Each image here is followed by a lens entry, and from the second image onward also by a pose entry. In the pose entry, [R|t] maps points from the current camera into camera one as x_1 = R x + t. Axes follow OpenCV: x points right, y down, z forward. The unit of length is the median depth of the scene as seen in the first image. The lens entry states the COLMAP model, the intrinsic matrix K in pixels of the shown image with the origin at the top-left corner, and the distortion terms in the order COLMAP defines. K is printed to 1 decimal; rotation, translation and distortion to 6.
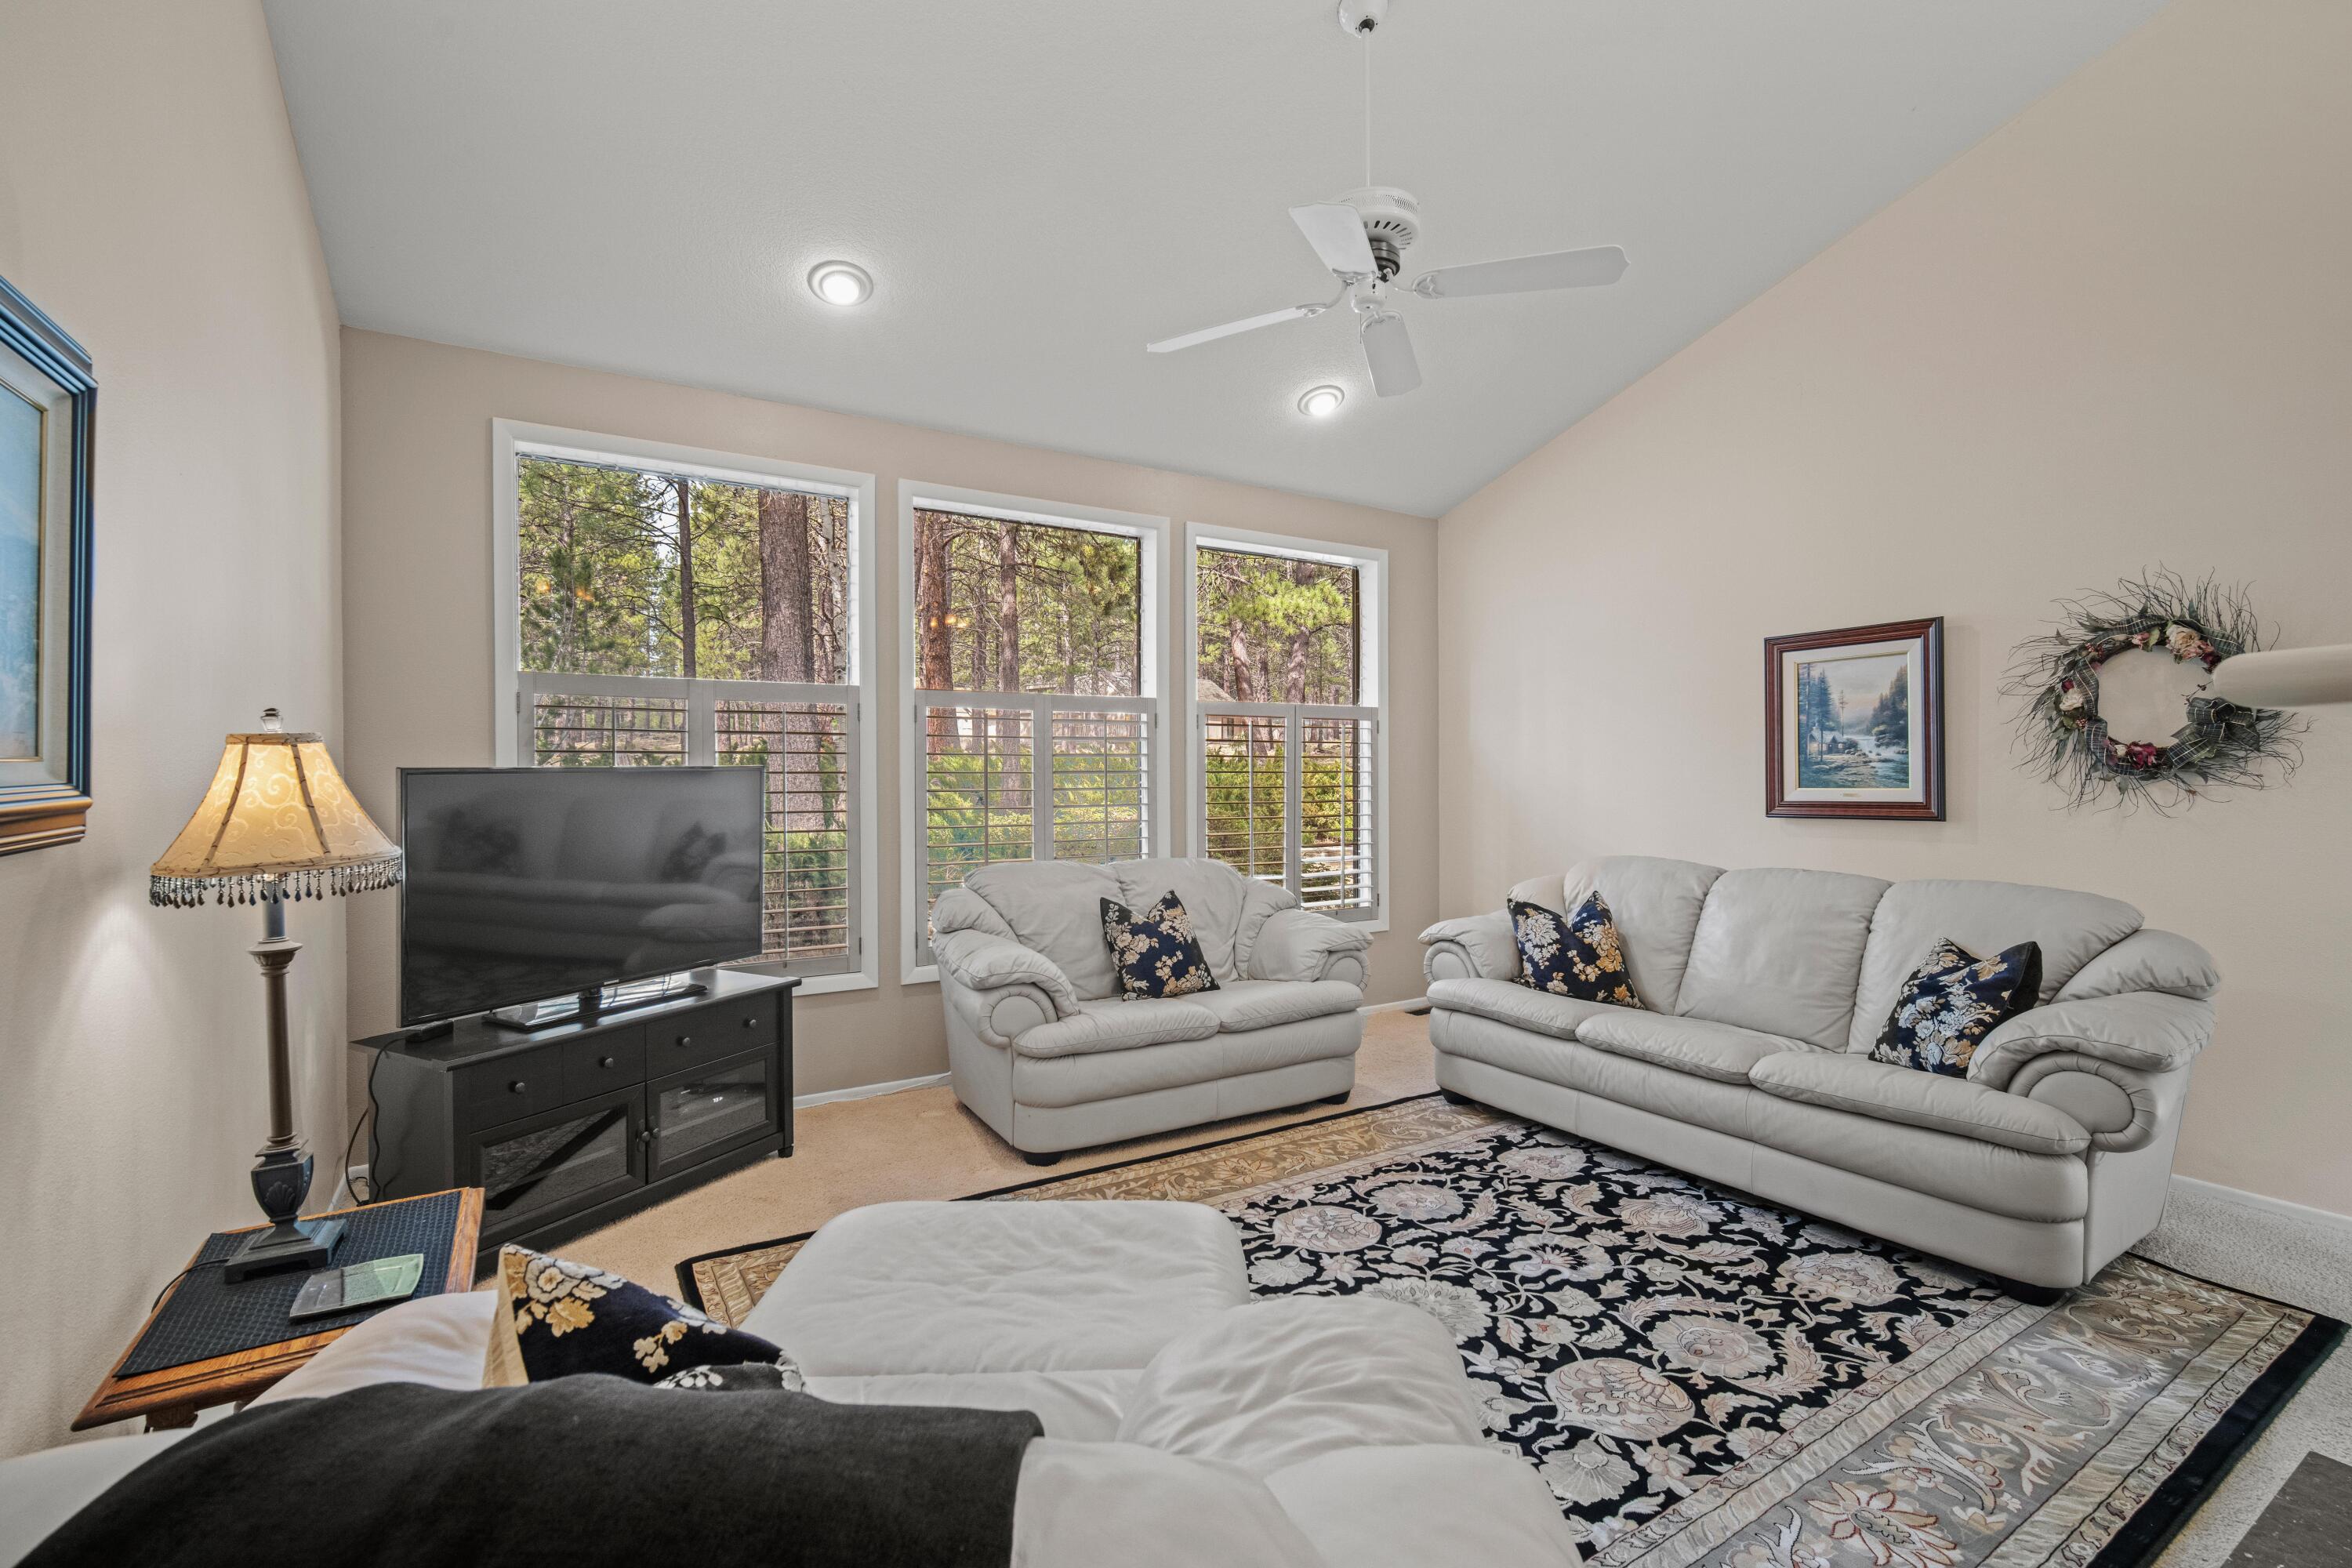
lens RADIAL K [[1061.2, 0, 1170.2], [0, 1061.2, 770.4], [0, 0, 1]] dist [0.001577, 0.000212]
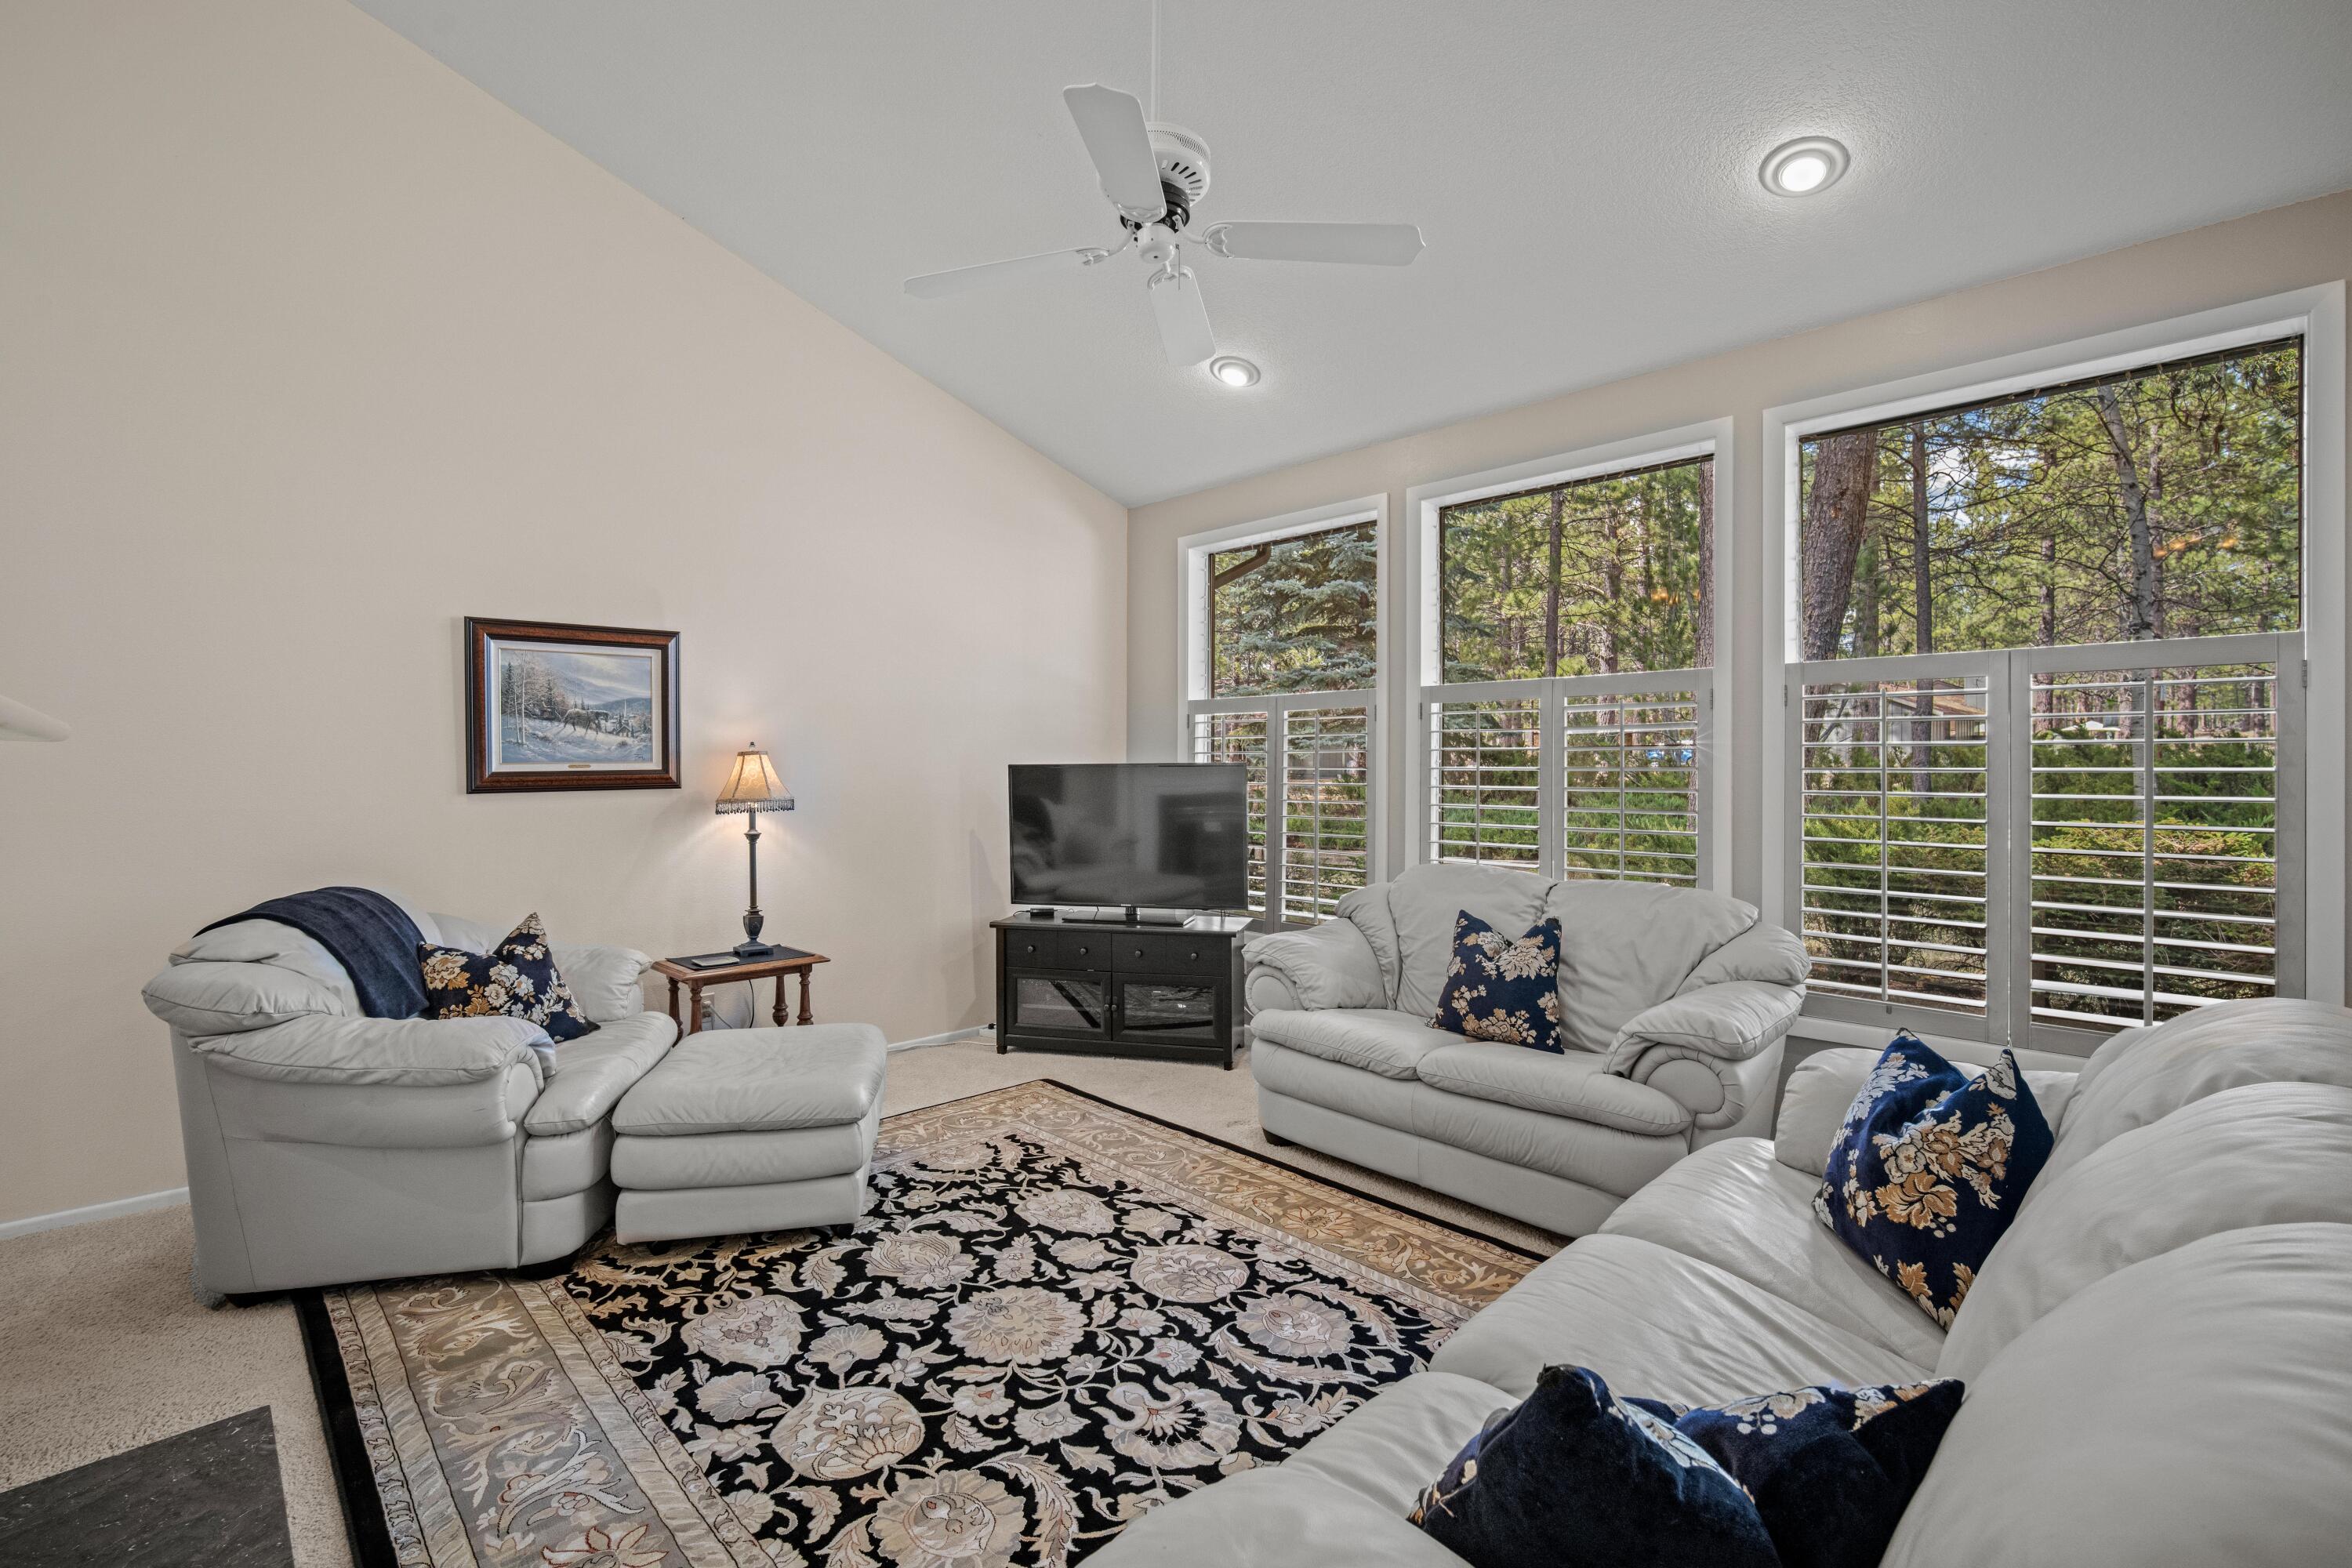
lens RADIAL K [[1061.2, 0, 1170.2], [0, 1061.2, 785.6], [0, 0, 1]] dist [0.001577, 0.000212]
pose [[0.182867, 0.012720, -0.983055, 1.069870], [0.005631, 0.999886, 0.013985, 0.003772], [0.983121, -0.008093, 0.182775, 0.853758]]
